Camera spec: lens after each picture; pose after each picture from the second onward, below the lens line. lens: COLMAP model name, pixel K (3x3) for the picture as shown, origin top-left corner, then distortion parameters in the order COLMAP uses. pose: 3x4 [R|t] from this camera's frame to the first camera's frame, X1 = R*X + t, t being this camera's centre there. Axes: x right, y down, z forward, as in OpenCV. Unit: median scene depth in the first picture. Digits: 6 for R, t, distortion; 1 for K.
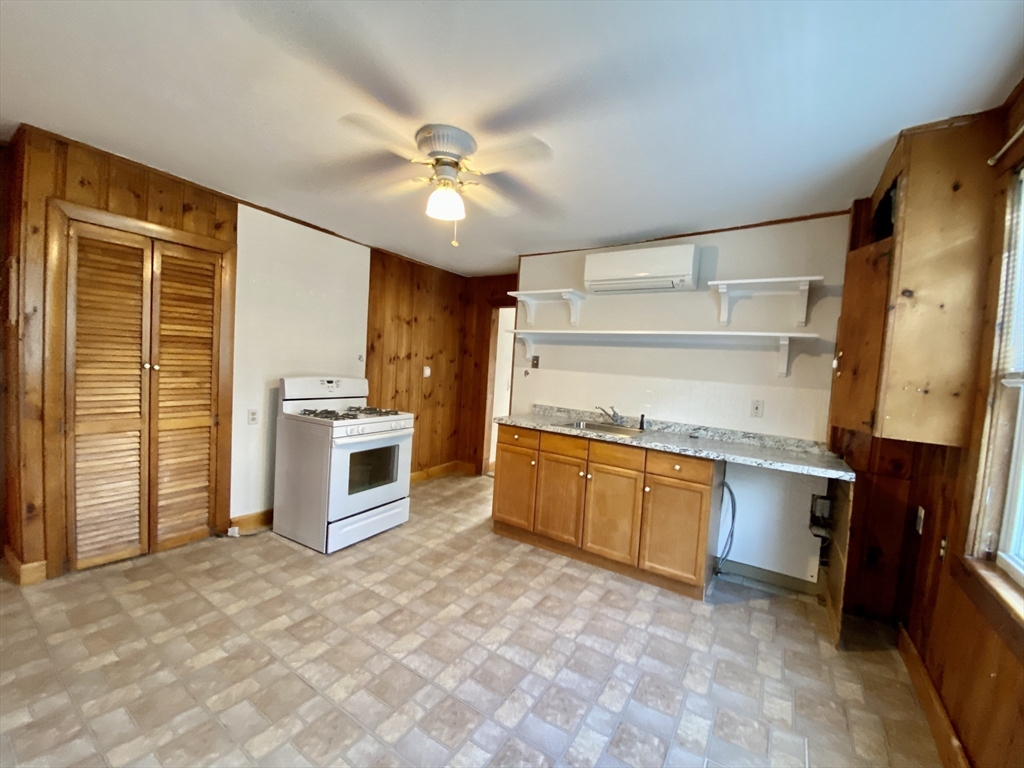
lens RADIAL K [[415.2, 0, 509.6], [0, 415.2, 383.0], [0, 0, 1]] dist [0.038923, -0.024409]
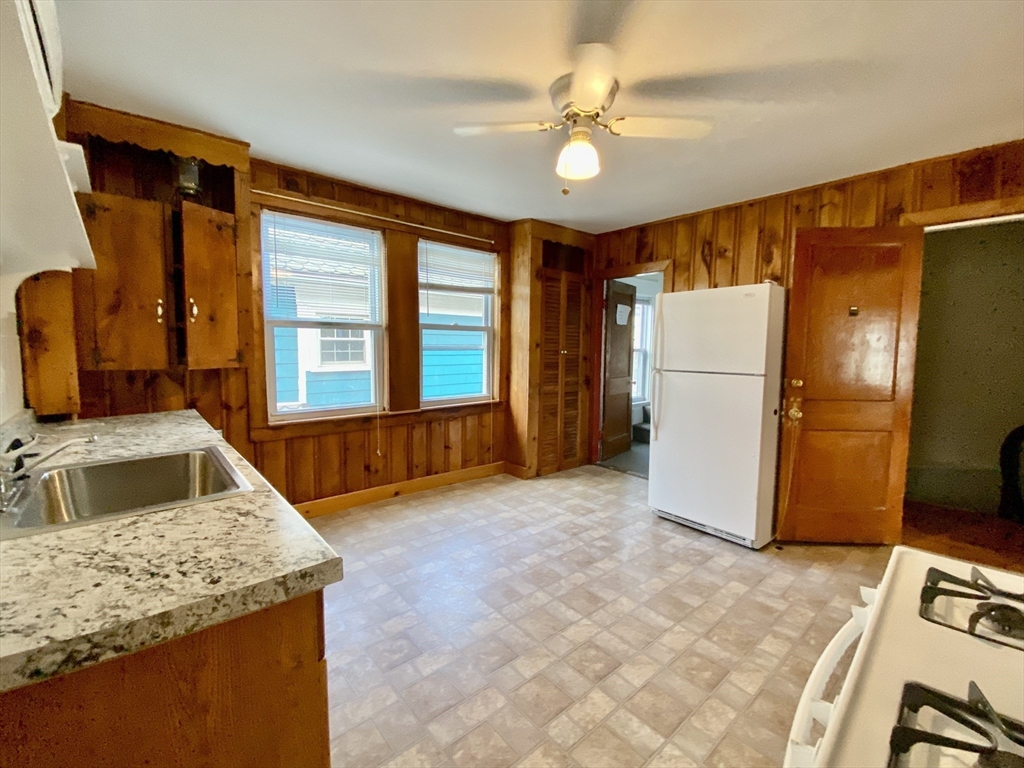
lens RADIAL K [[451.4, 0, 506.8], [0, 451.4, 380.7], [0, 0, 1]] dist [0.071460, -0.033996]
pose [[-0.957819, -0.100392, 0.269266, -0.239986], [-0.060901, 0.986623, 0.151215, -0.075951], [-0.280844, 0.128438, -0.951120, 1.538905]]
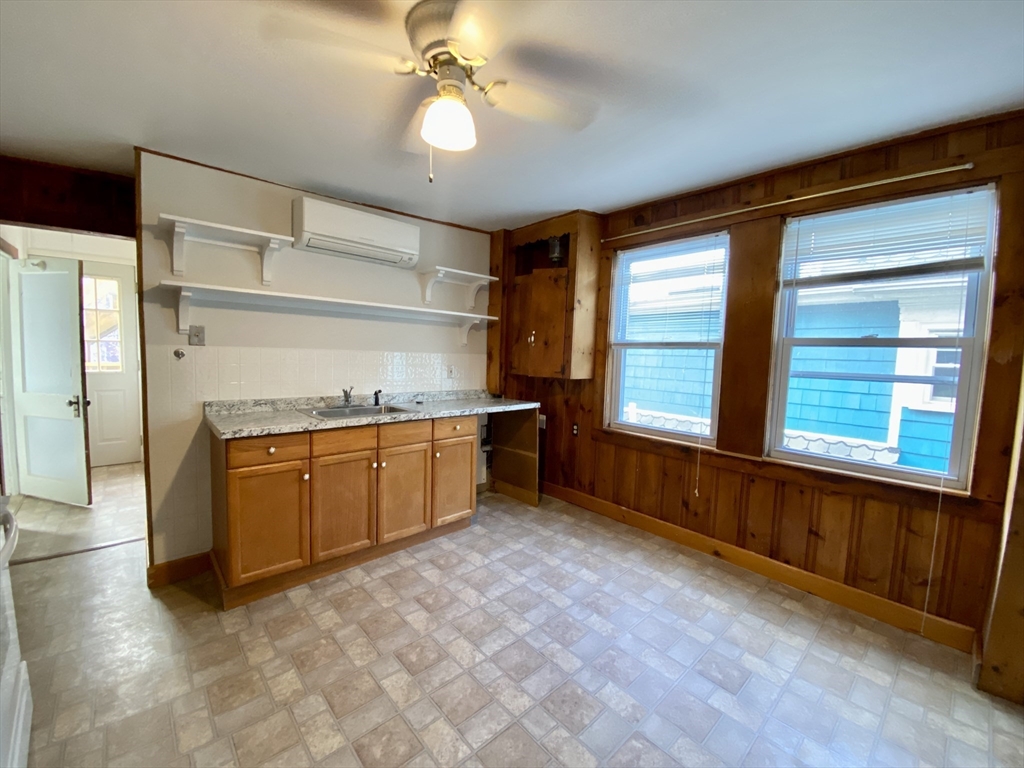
lens RADIAL K [[415.2, 0, 509.6], [0, 415.2, 383.0], [0, 0, 1]] dist [0.038923, -0.024409]
pose [[0.259897, -0.128080, 0.957104, -0.646281], [0.036651, 0.991759, 0.122765, -0.059893], [-0.964940, 0.003172, 0.262450, 0.541588]]
